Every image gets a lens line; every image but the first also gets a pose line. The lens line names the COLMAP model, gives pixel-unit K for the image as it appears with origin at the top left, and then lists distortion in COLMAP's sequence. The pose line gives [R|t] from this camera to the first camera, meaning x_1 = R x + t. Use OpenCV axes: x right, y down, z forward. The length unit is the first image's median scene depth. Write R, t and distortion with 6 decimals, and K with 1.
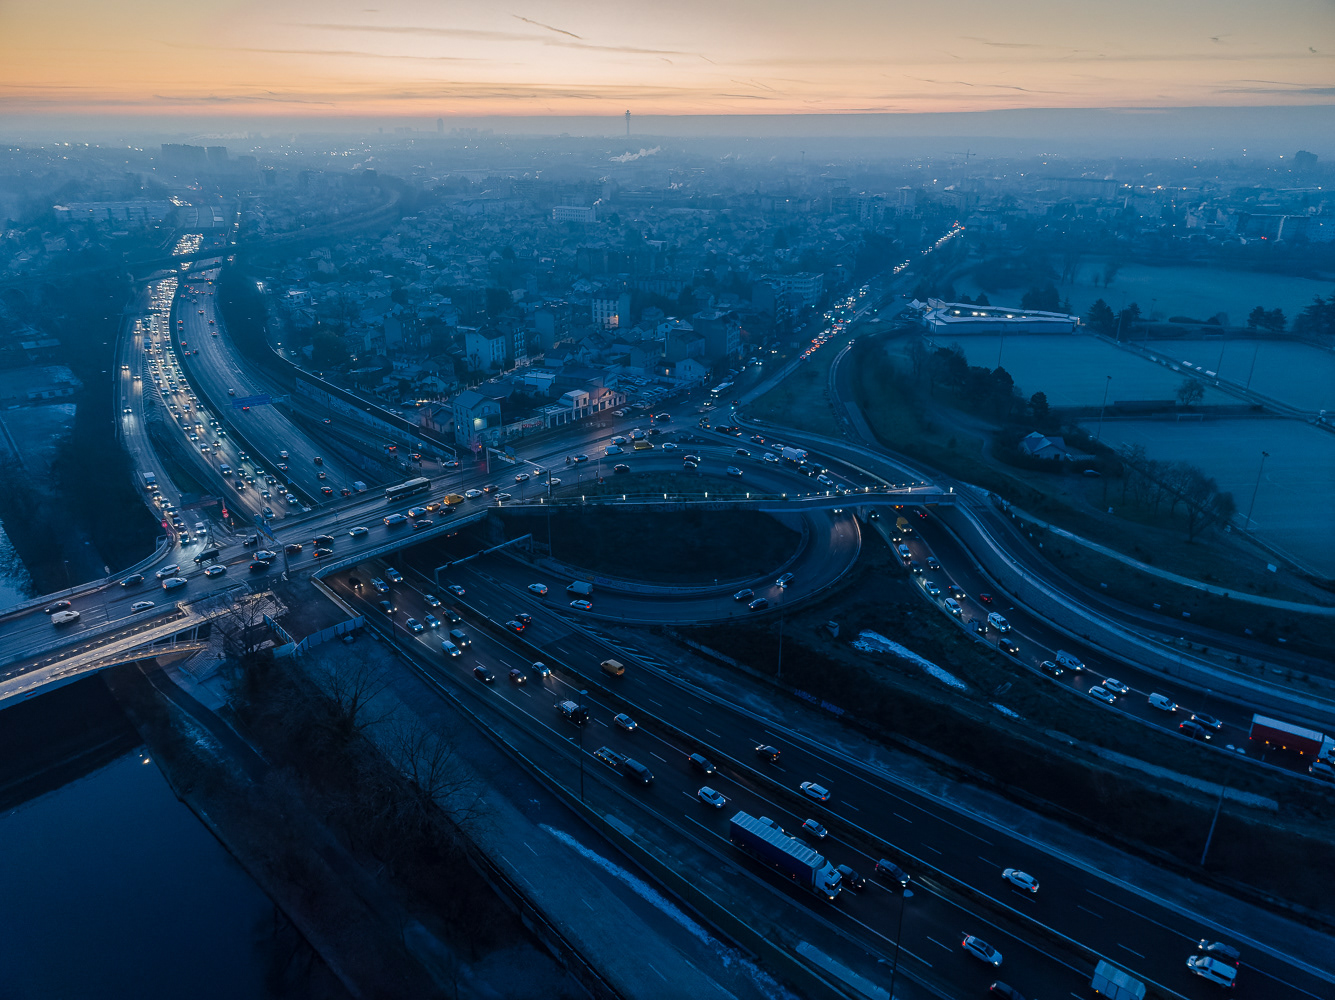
lens RADIAL K [[913.1, 0, 667.5], [0, 913.1, 500.0], [0, 0, 1]] dist [0.003385, -0.007280]
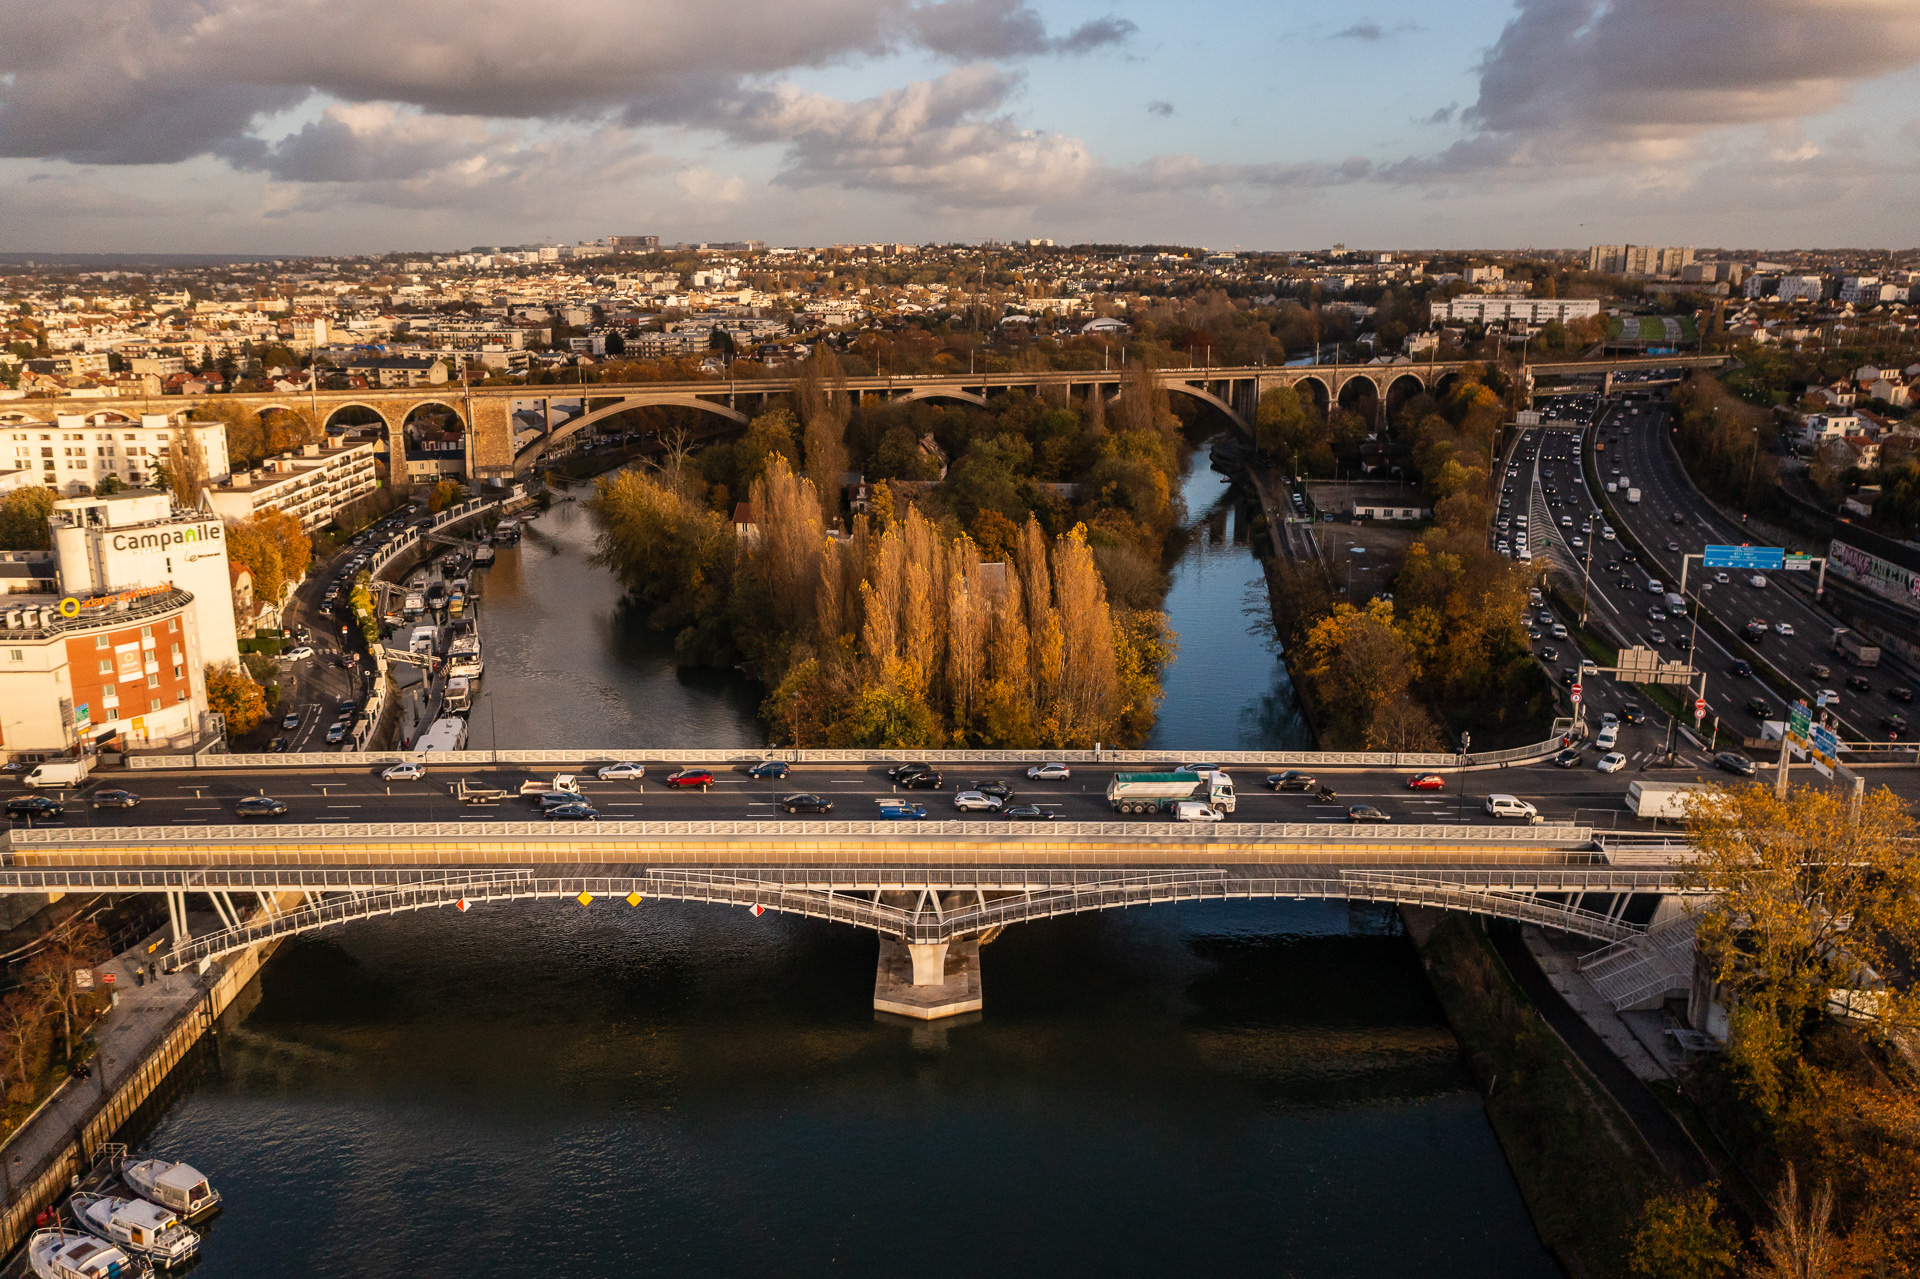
lens RADIAL K [[1538.7, 0, 954.8], [0, 1538.7, 648.5], [0, 0, 1]] dist [0.004069, 0.003108]
pose [[0.663437, 0.177332, -0.726914, -0.151418], [-0.276700, 0.960785, -0.018153, 0.093033], [0.695189, 0.213180, 0.686488, 0.168523]]
